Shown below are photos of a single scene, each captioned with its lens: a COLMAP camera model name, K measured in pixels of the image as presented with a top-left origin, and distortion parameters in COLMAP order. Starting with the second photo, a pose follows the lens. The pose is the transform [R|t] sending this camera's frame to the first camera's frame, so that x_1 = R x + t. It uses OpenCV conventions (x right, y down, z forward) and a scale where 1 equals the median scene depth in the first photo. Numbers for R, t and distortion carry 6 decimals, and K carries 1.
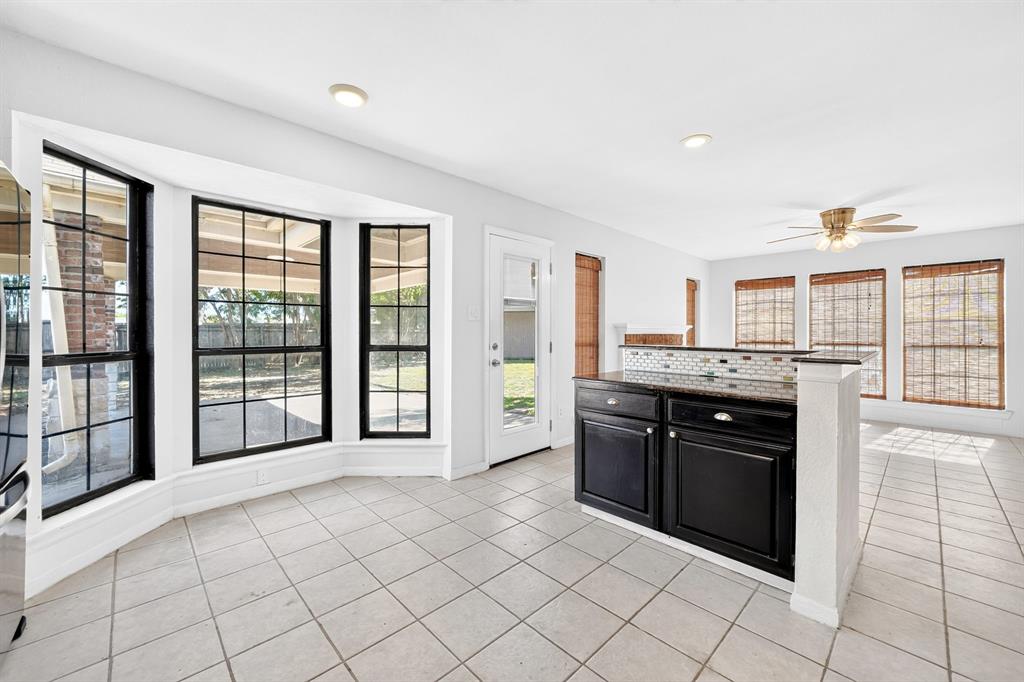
lens RADIAL K [[400.1, 0, 530.8], [0, 400.1, 337.3], [0, 0, 1]] dist [0.001665, 0.001060]
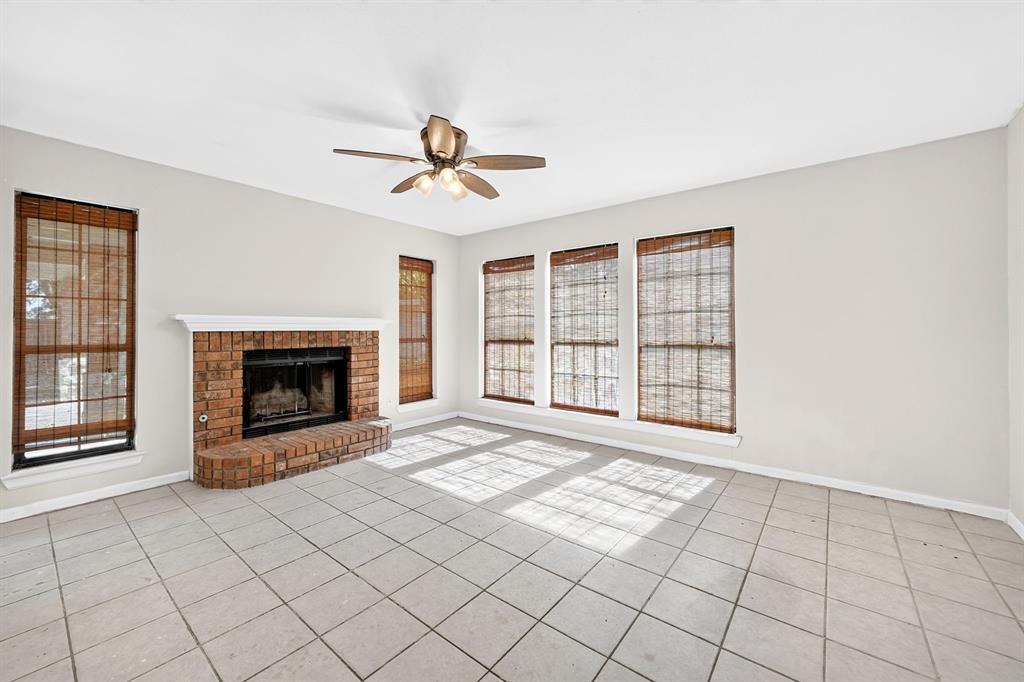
lens RADIAL K [[400.1, 0, 511.3], [0, 400.1, 333.0], [0, 0, 1]] dist [0.001665, 0.001060]
pose [[0.992585, -0.010108, 0.121134, 0.641628], [0.009725, 0.999946, 0.003751, -0.007798], [-0.121166, -0.002545, 0.992629, 0.307074]]
